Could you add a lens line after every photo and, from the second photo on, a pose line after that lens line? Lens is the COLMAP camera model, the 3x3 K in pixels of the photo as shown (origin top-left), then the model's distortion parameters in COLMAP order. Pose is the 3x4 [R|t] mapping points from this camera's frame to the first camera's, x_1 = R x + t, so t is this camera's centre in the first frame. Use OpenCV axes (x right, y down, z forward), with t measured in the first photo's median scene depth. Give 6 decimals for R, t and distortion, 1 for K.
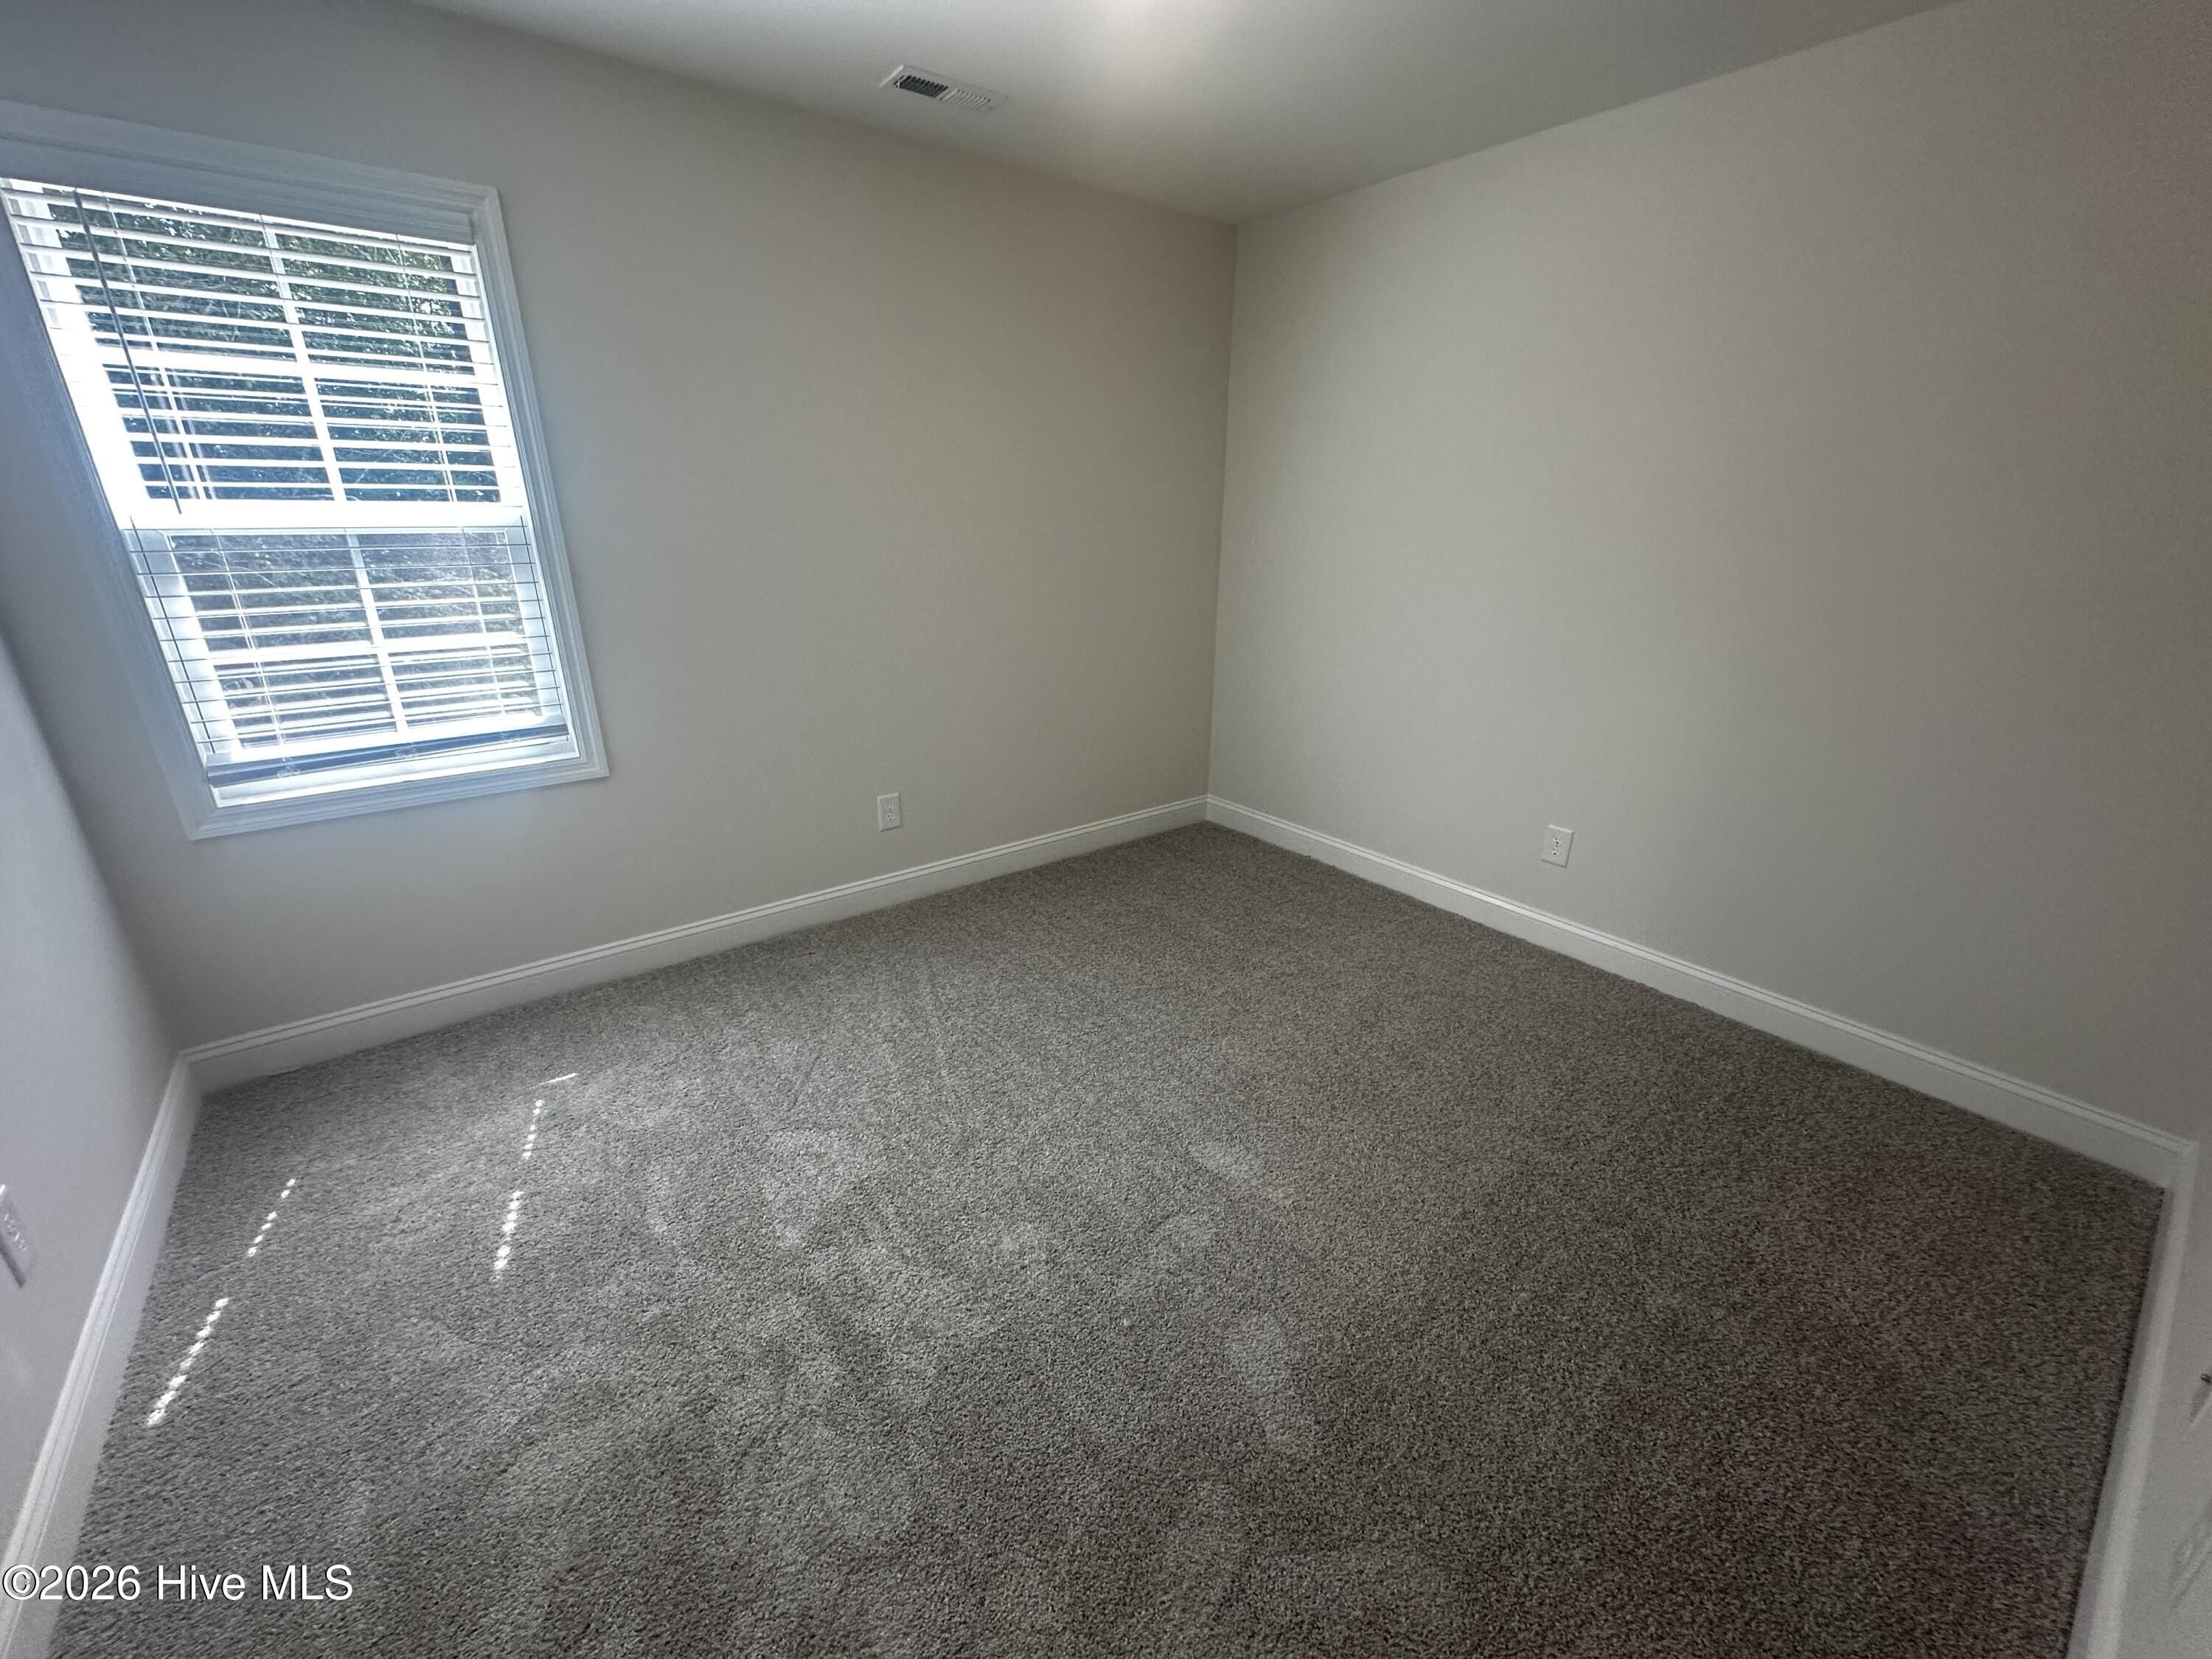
lens RADIAL K [[891.8, 0, 1110.8], [0, 891.8, 820.8], [0, 0, 1]] dist [-0.006011, 0.001144]
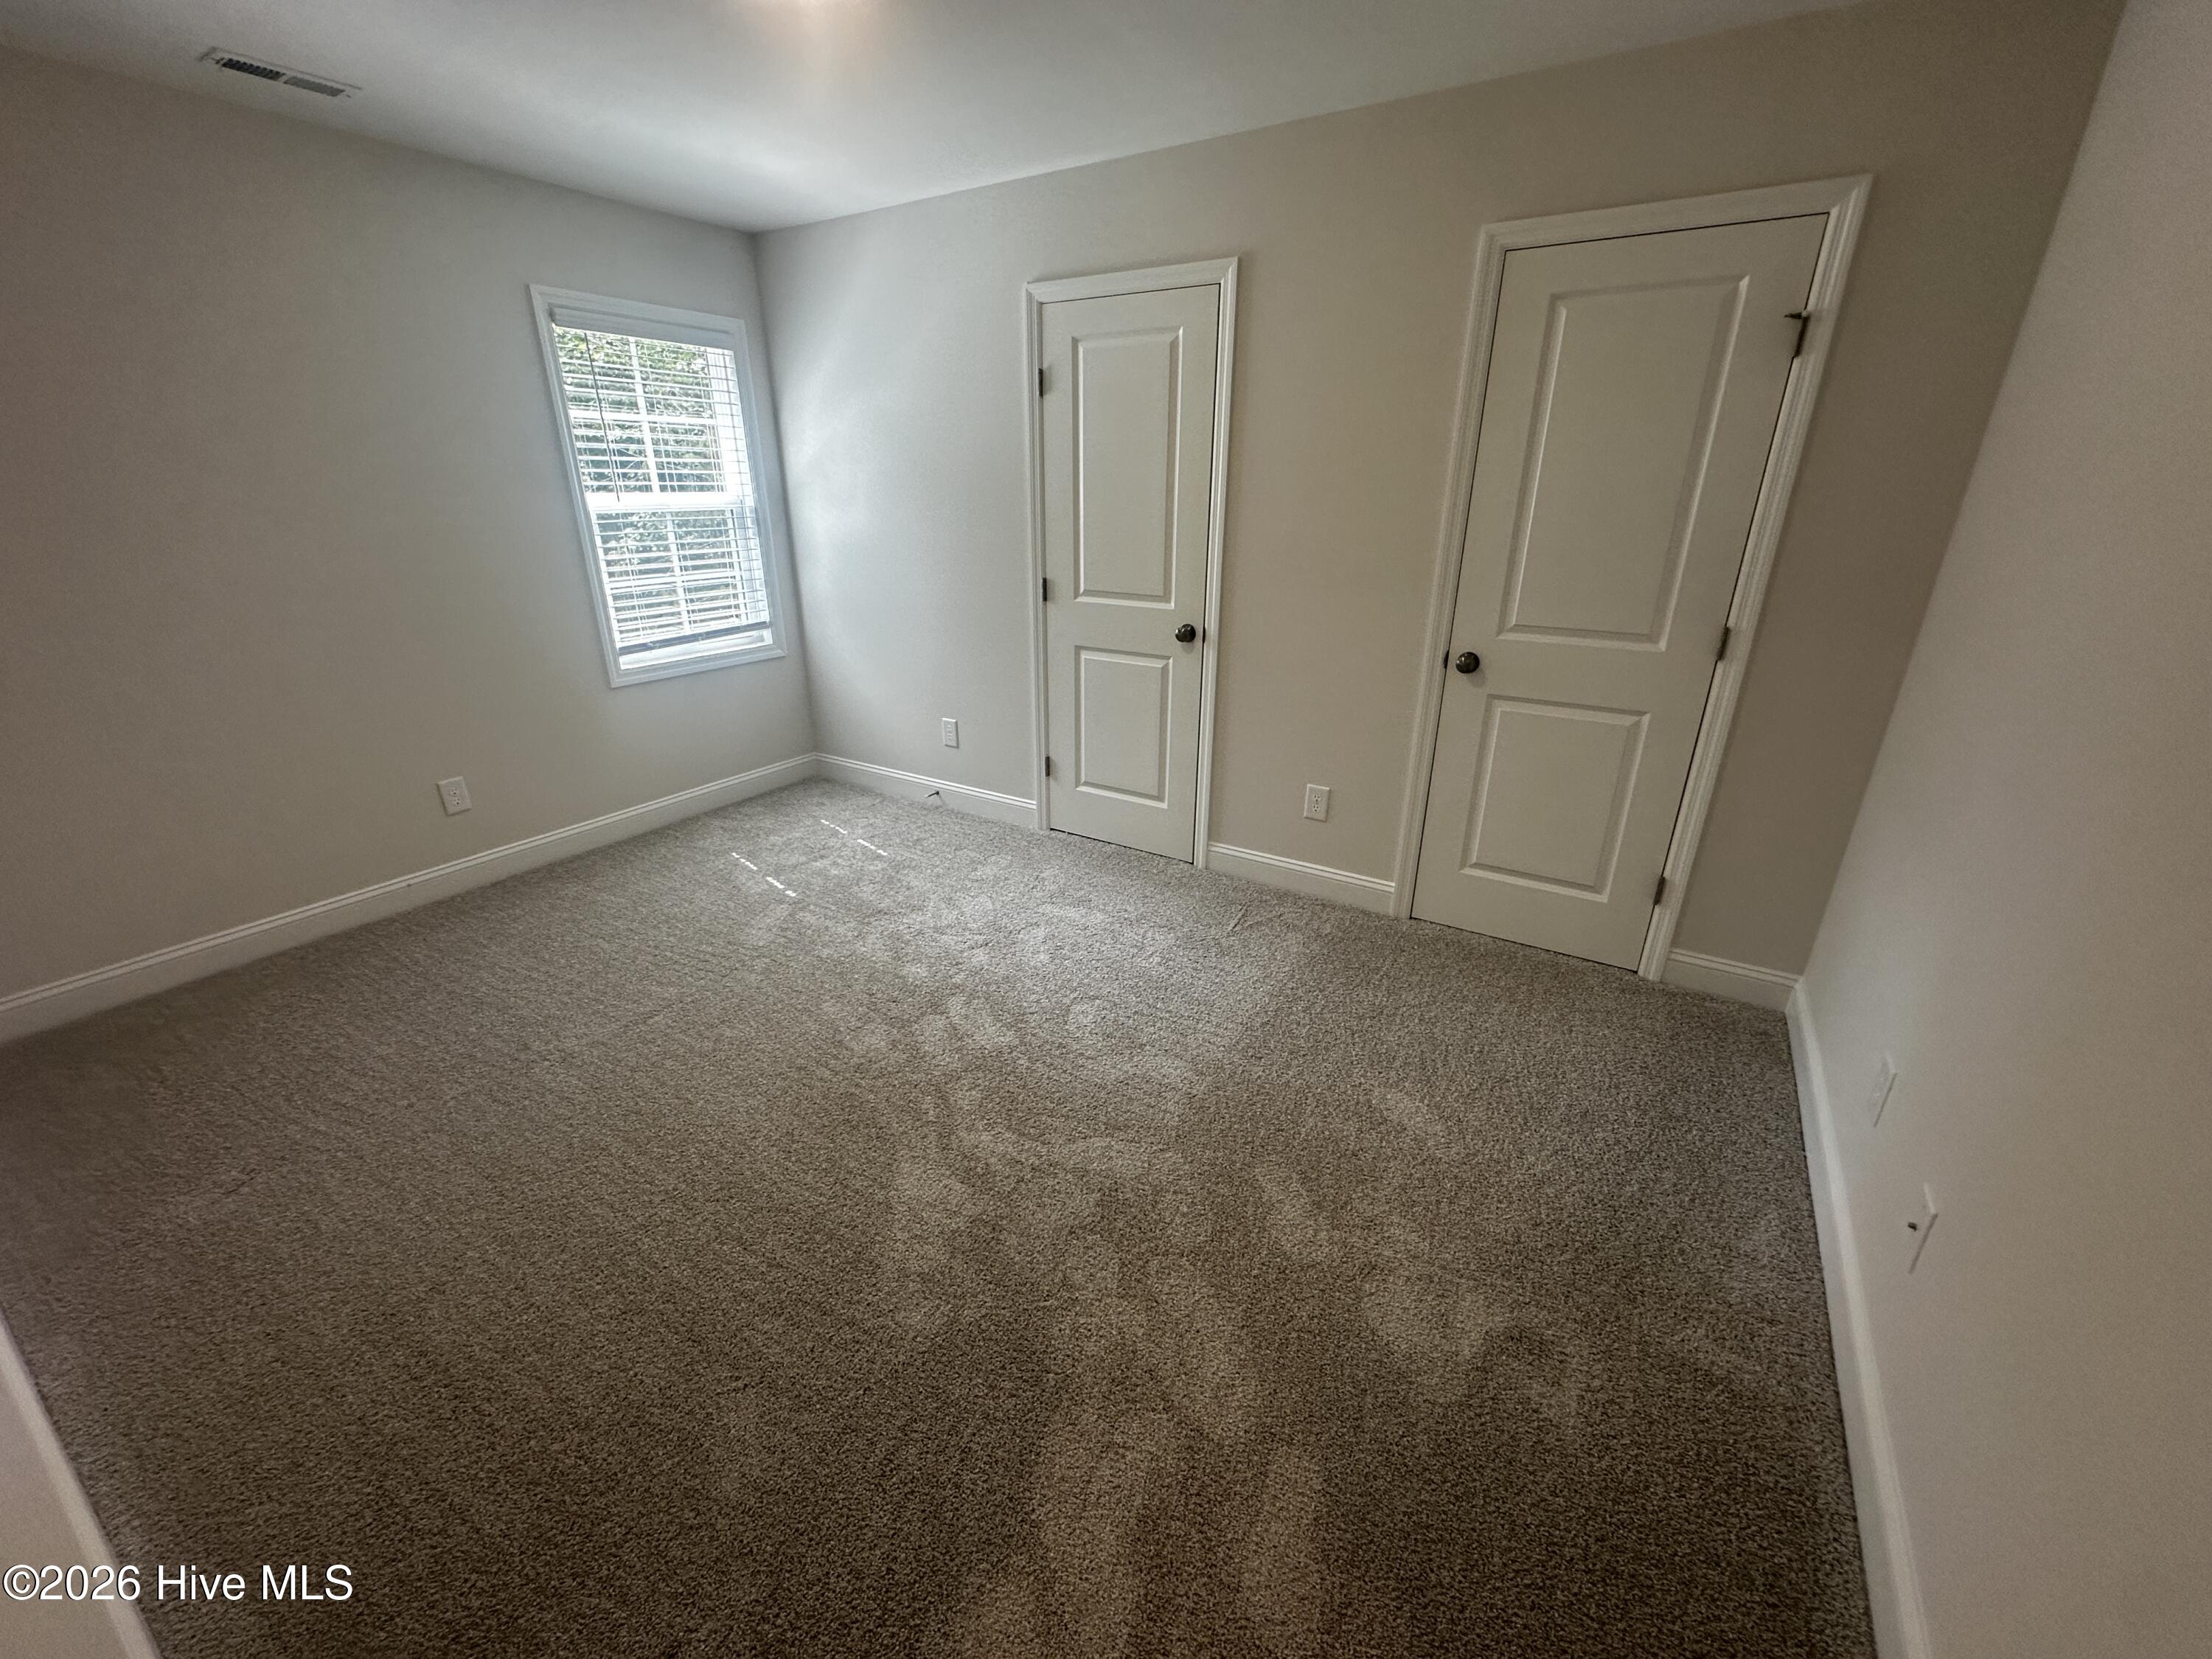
lens RADIAL K [[891.8, 0, 1102.6], [0, 891.8, 832.0], [0, 0, 1]] dist [-0.006011, 0.001144]
pose [[0.943378, -0.114591, 0.311297, -0.638280], [0.100221, 0.993042, 0.061830, 0.272036], [-0.316217, -0.027131, 0.948299, -0.917917]]
